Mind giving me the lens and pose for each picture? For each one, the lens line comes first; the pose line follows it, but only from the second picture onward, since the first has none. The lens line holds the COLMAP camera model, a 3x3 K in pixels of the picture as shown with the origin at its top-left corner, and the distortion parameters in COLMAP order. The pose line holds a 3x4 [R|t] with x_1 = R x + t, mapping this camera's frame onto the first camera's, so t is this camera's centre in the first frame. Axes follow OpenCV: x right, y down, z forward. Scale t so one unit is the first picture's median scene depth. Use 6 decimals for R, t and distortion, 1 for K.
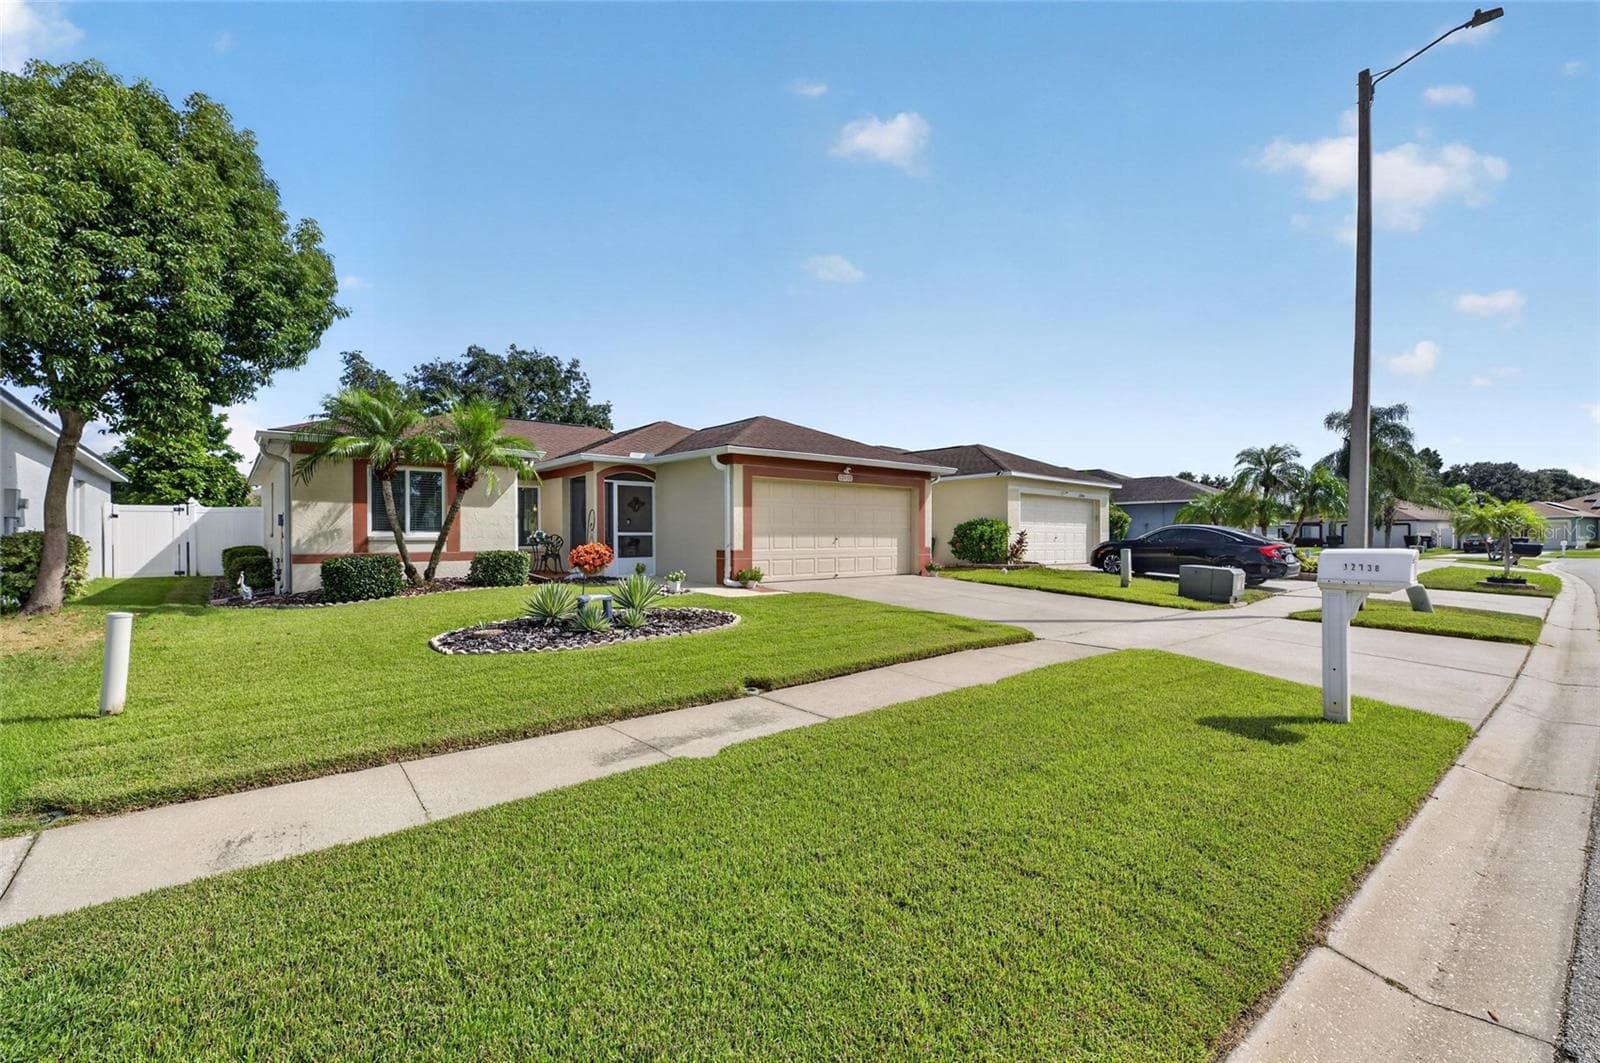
lens RADIAL K [[694.9, 0, 805.8], [0, 694.9, 541.9], [0, 0, 1]] dist [-0.002914, -0.001876]
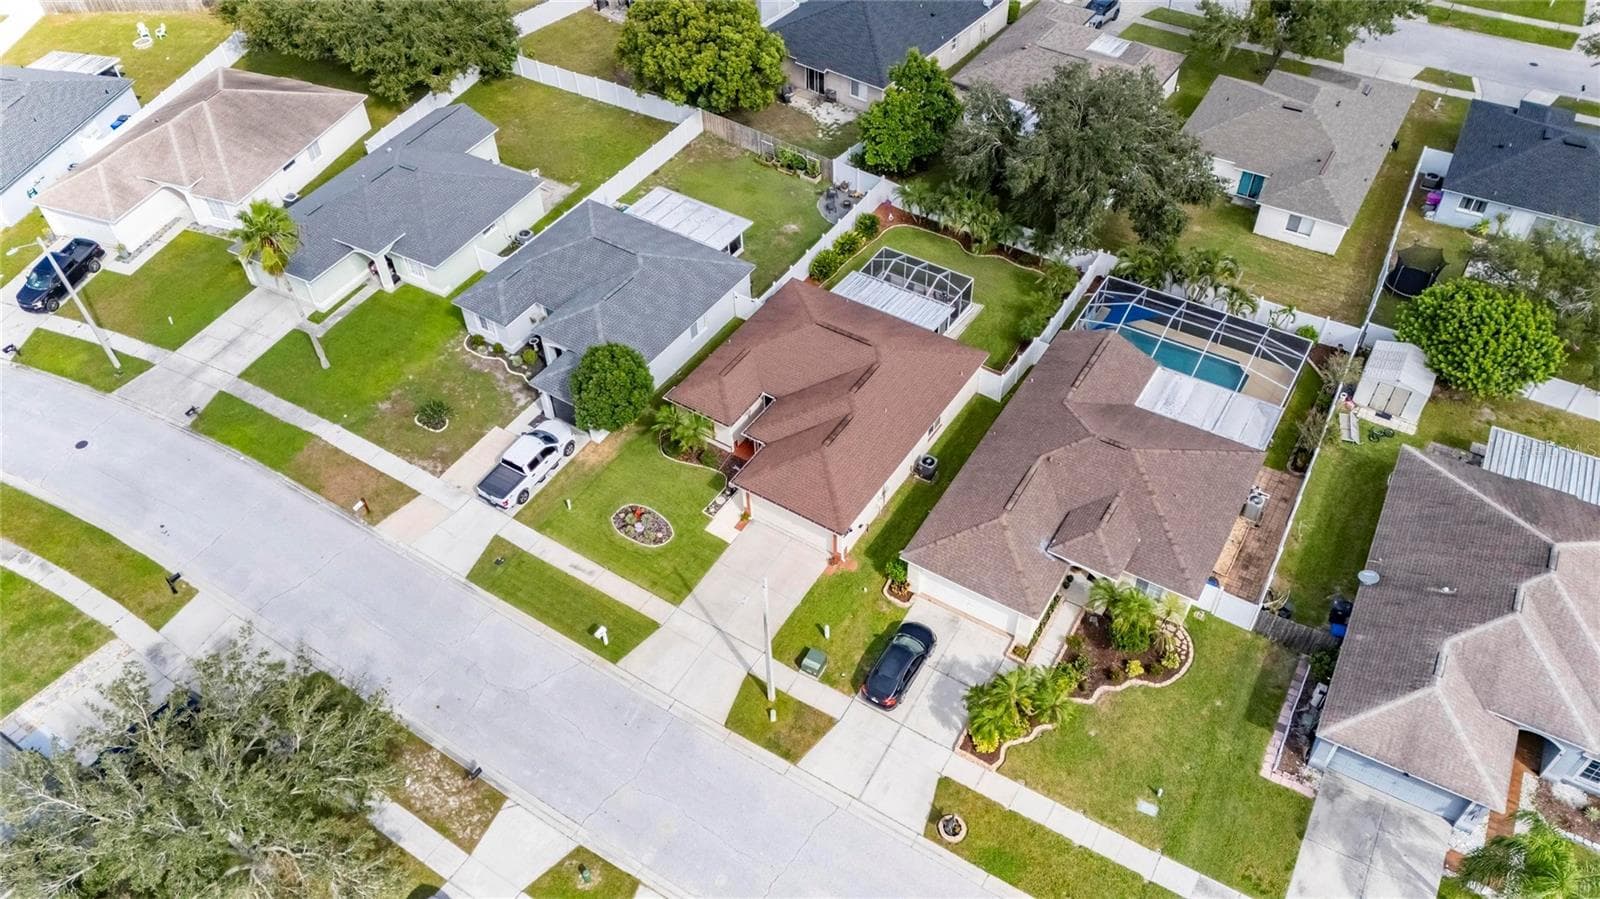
lens RADIAL K [[1173.7, 0, 800.0], [0, 1173.7, 449.5], [0, 0, 1]] dist [0.075747, -0.075960]
pose [[0.286559, 0.686760, -0.668016, 4.859710], [0.017793, 0.693322, 0.720409, -5.828192], [0.957897, -0.218326, 0.186458, 0.725157]]
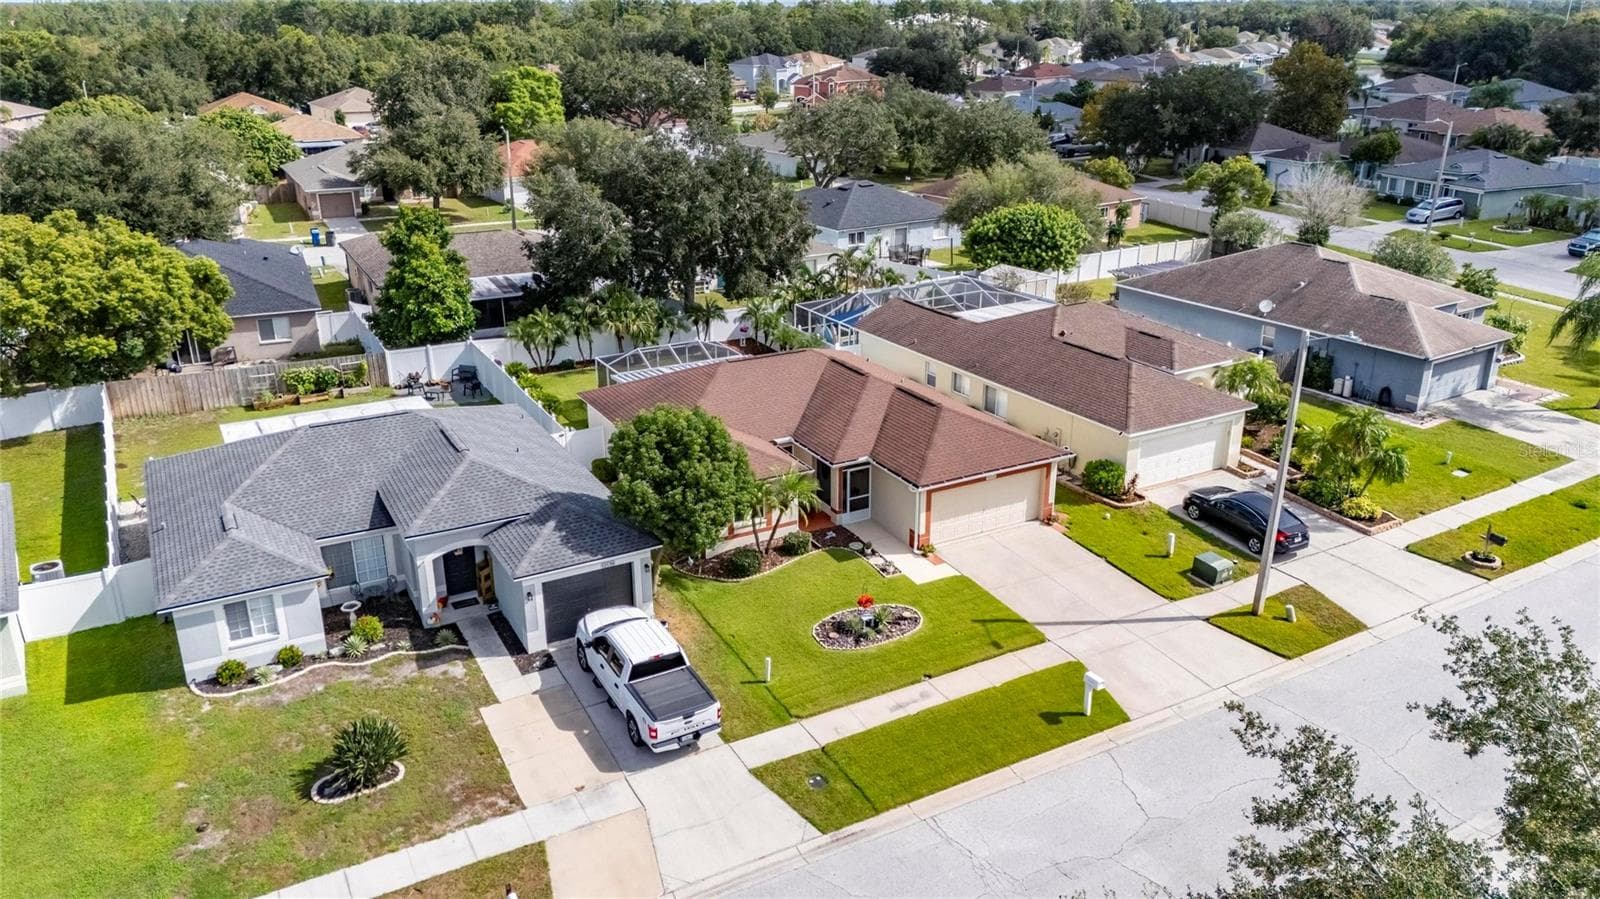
lens RADIAL K [[1173.7, 0, 800.0], [0, 1173.7, 449.5], [0, 0, 1]] dist [0.075747, -0.075960]
pose [[0.981389, 0.069333, -0.179075, 0.205320], [-0.002565, 0.937196, 0.348794, -2.149049], [0.192012, -0.341843, 0.919932, -3.032124]]
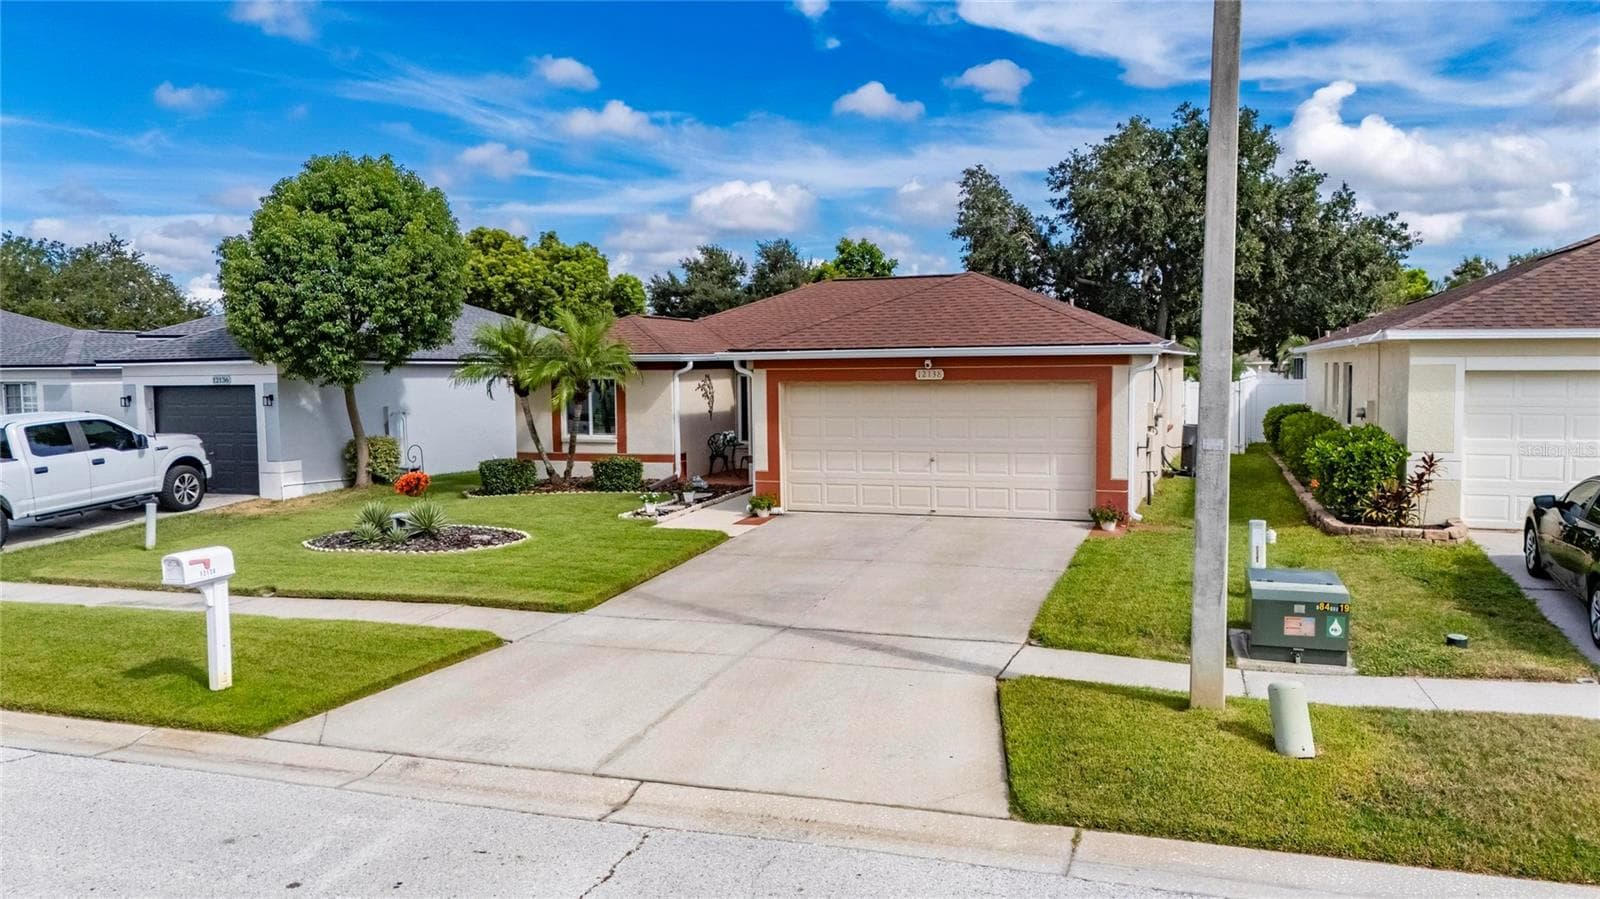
lens RADIAL K [[1188.9, 0, 800.0], [0, 1188.9, 449.5], [0, 0, 1]] dist [0.076173, -0.073962]
pose [[0.491099, 0.057681, -0.869192, 2.054782], [0.005715, 0.997571, 0.069429, -0.198630], [0.871085, -0.039064, 0.489576, 0.584799]]
